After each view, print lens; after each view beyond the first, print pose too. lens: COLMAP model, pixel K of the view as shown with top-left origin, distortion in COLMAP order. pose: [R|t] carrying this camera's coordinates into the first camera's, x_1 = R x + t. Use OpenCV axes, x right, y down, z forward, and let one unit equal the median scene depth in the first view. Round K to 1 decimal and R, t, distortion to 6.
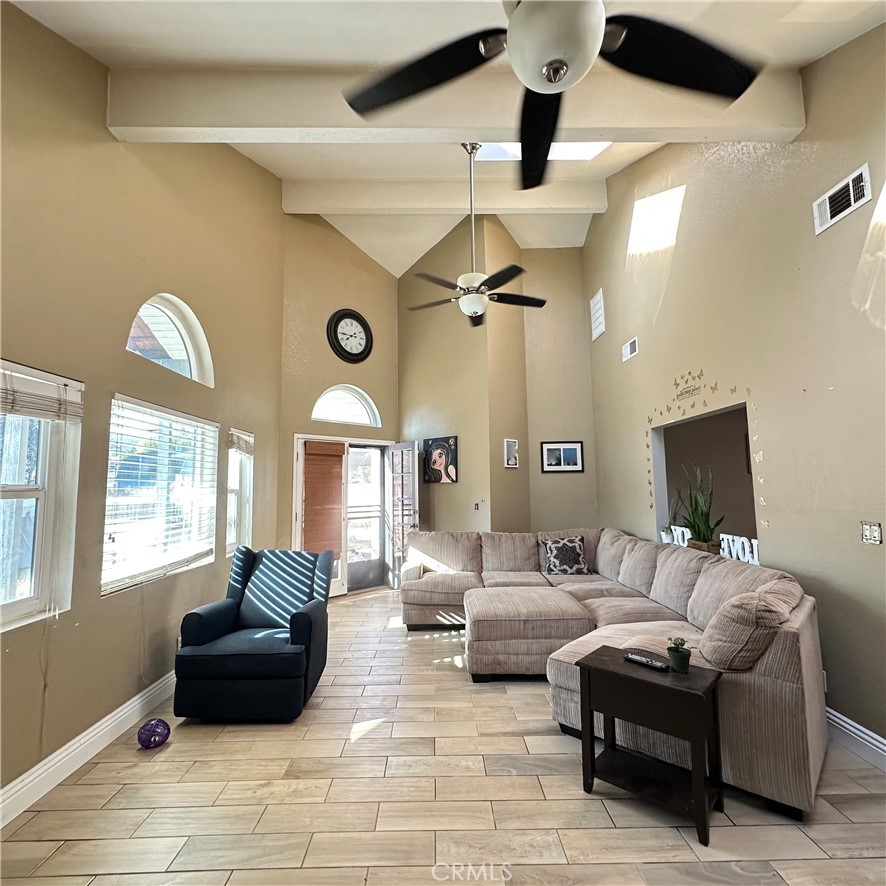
lens RADIAL K [[472.1, 0, 442.0], [0, 472.1, 443.6], [0, 0, 1]] dist [-0.002563, 0.000231]
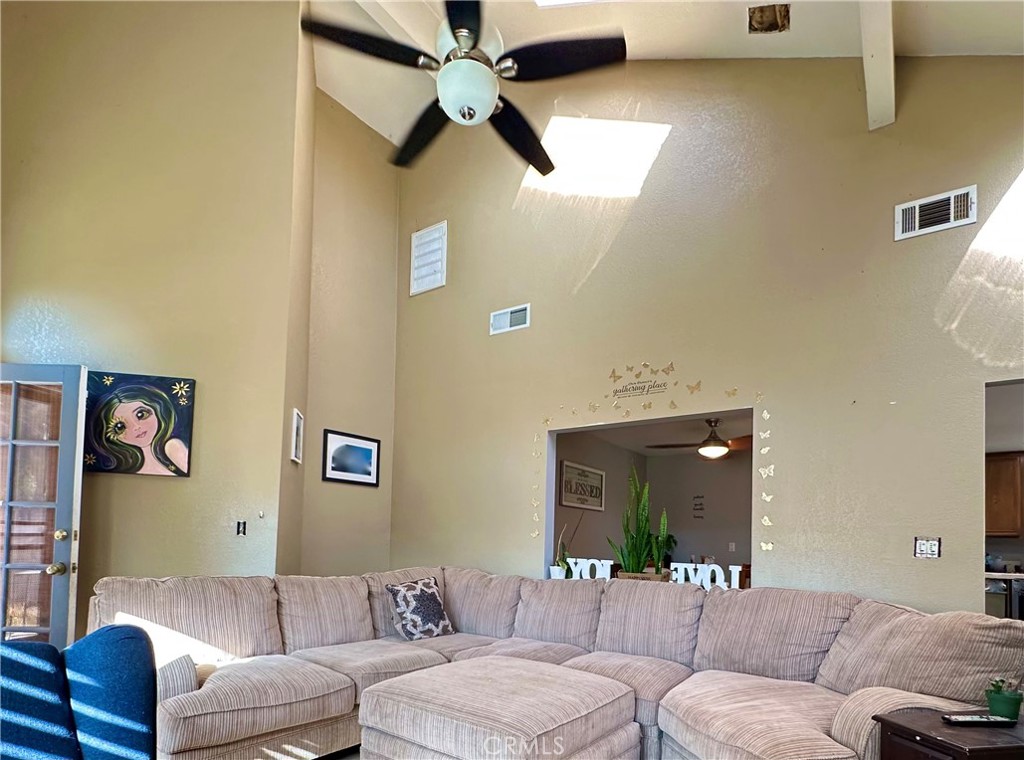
lens RADIAL K [[560.3, 0, 513.4], [0, 560.3, 526.8], [0, 0, 1]] dist [-0.000873, 0.000442]
pose [[0.576417, 0.055122, 0.815295, -0.286713], [-0.110077, 0.993866, 0.010630, 0.108597], [-0.809708, -0.095872, 0.578949, 0.483016]]
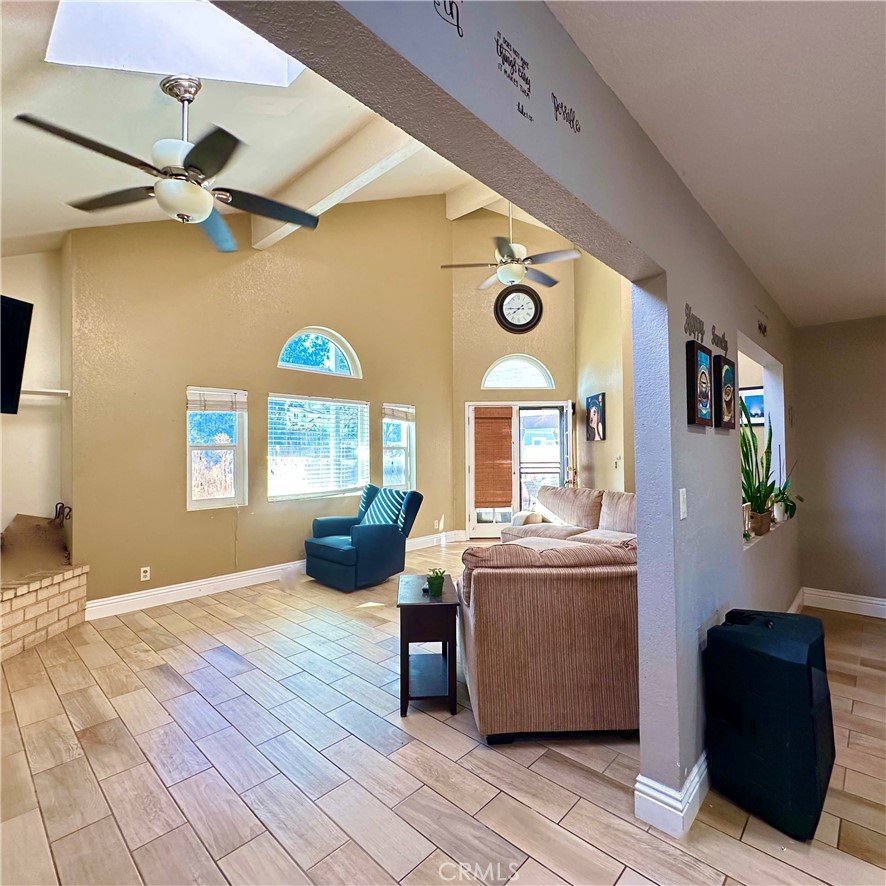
lens RADIAL K [[472.1, 0, 442.0], [0, 472.1, 443.6], [0, 0, 1]] dist [-0.002563, 0.000231]
pose [[0.715806, -0.005635, -0.698276, 0.571216], [0.064890, 0.996177, 0.058480, 0.012461], [0.695278, -0.087172, 0.713435, 0.078575]]
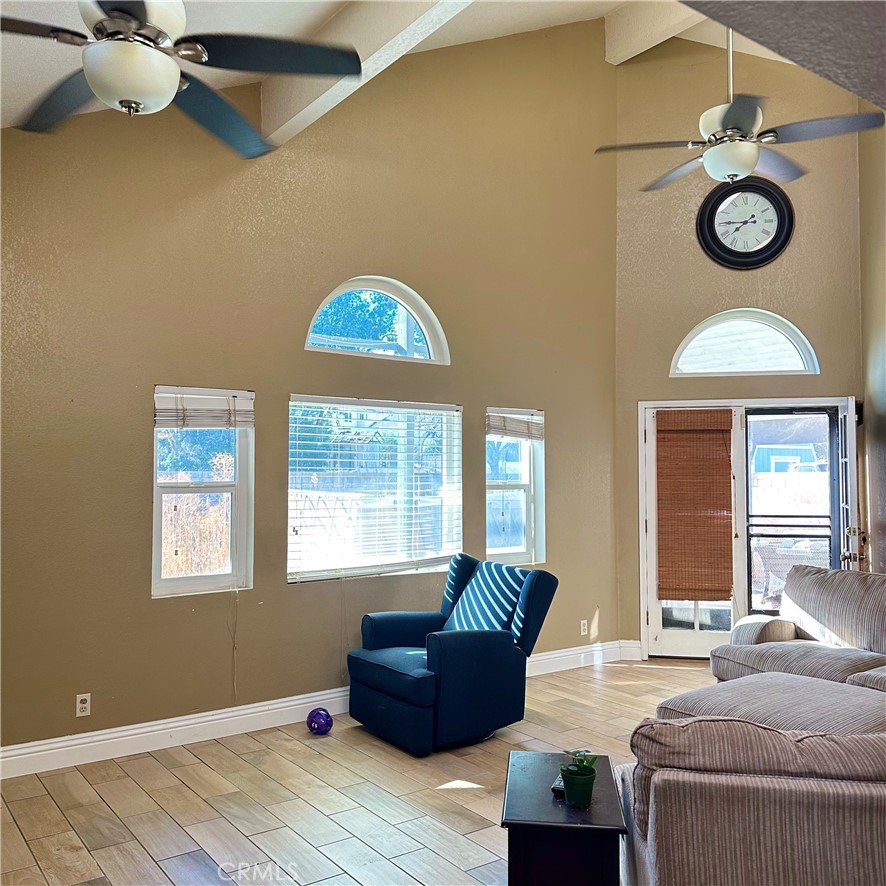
lens RADIAL K [[821.3, 0, 440.1], [0, 821.3, 448.7], [0, 0, 1]] dist [0.124736, -0.210238]
pose [[0.572491, -0.018062, -0.819712, 0.546589], [0.070497, 0.997139, 0.027264, -0.007437], [0.816875, -0.073396, 0.572126, 0.111773]]
